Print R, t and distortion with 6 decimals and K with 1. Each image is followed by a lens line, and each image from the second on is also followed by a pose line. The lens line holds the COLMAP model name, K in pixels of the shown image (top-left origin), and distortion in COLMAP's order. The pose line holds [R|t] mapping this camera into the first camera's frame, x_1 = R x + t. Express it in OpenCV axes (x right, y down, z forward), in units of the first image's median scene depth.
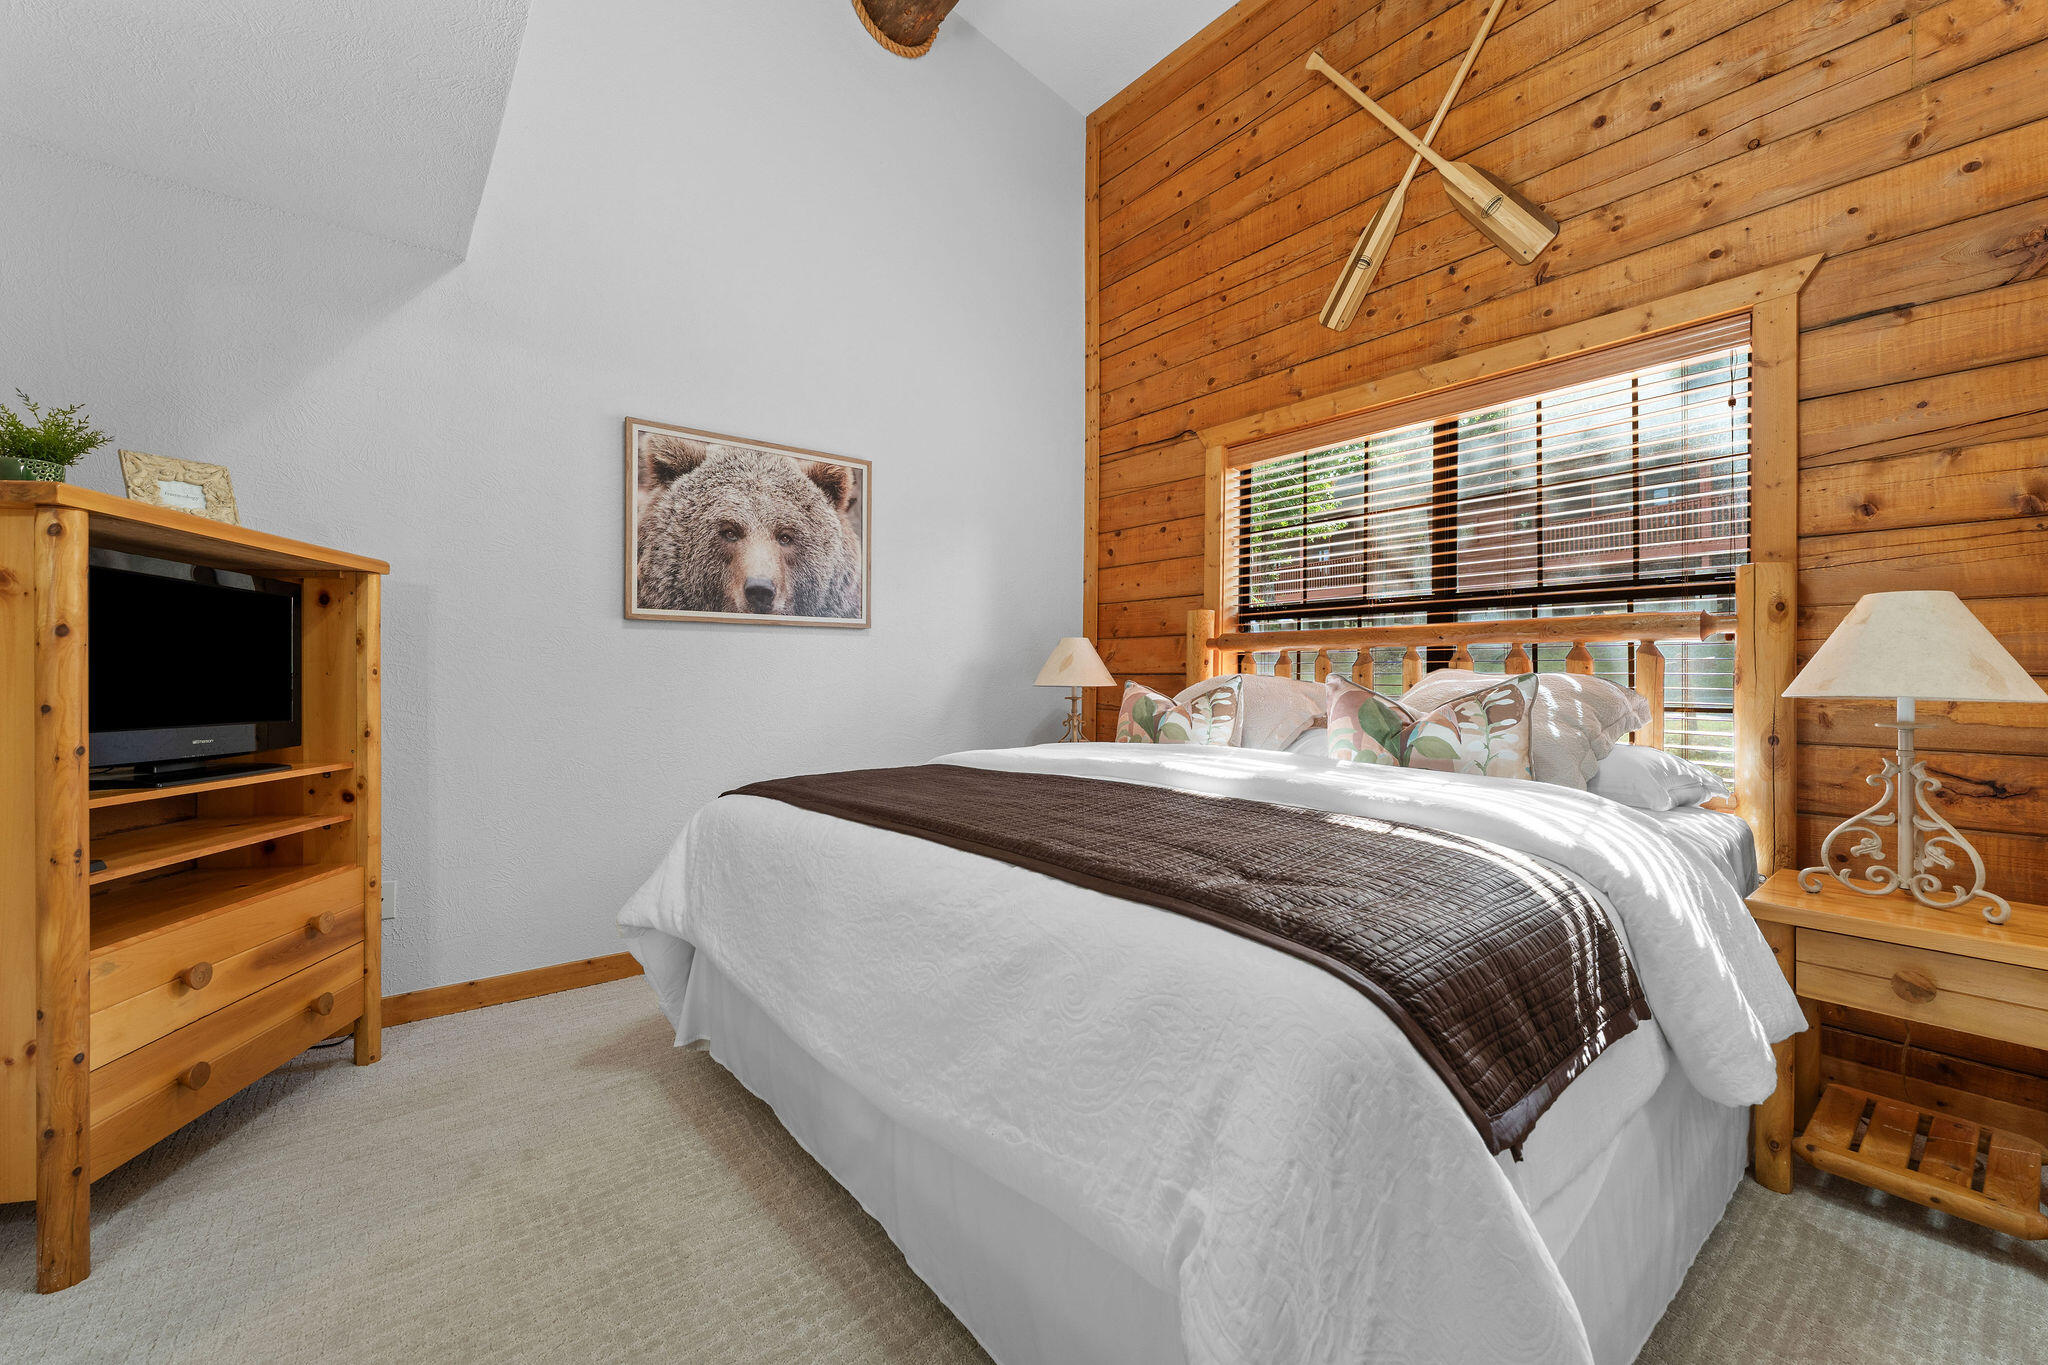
lens RADIAL K [[818.5, 0, 1020.8], [0, 818.5, 689.2], [0, 0, 1]] dist [0.000657, -0.000143]
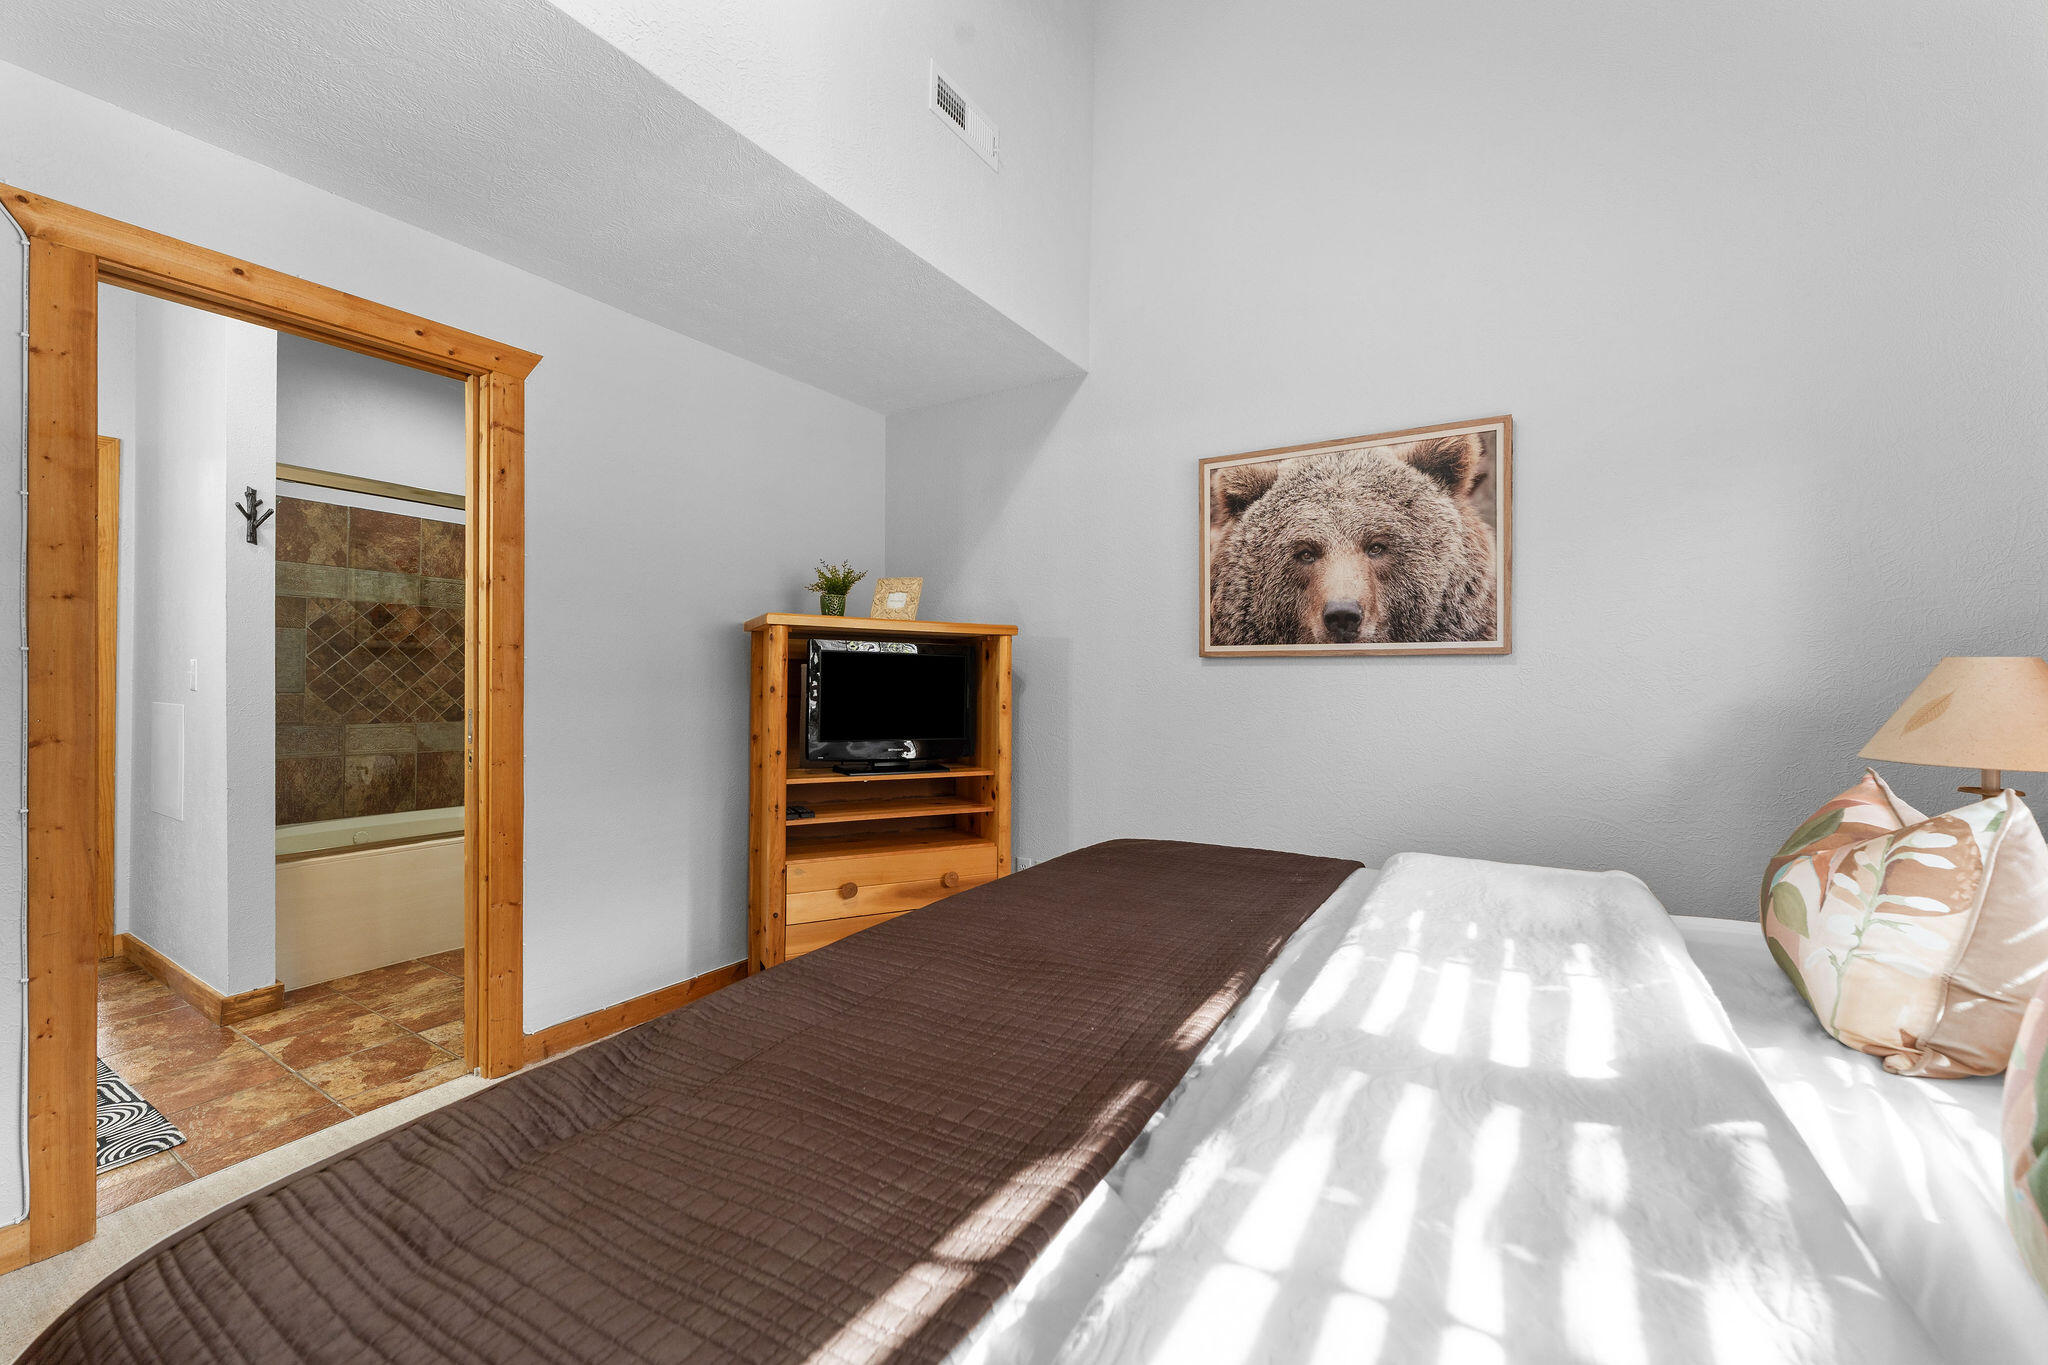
lens RADIAL K [[818.5, 0, 1020.8], [0, 818.5, 689.2], [0, 0, 1]] dist [0.000657, -0.000143]
pose [[0.329088, 0.014120, -0.944194, 0.391476], [-0.019580, 0.999775, 0.008126, -0.047568], [0.944096, 0.015813, 0.329290, 0.432815]]
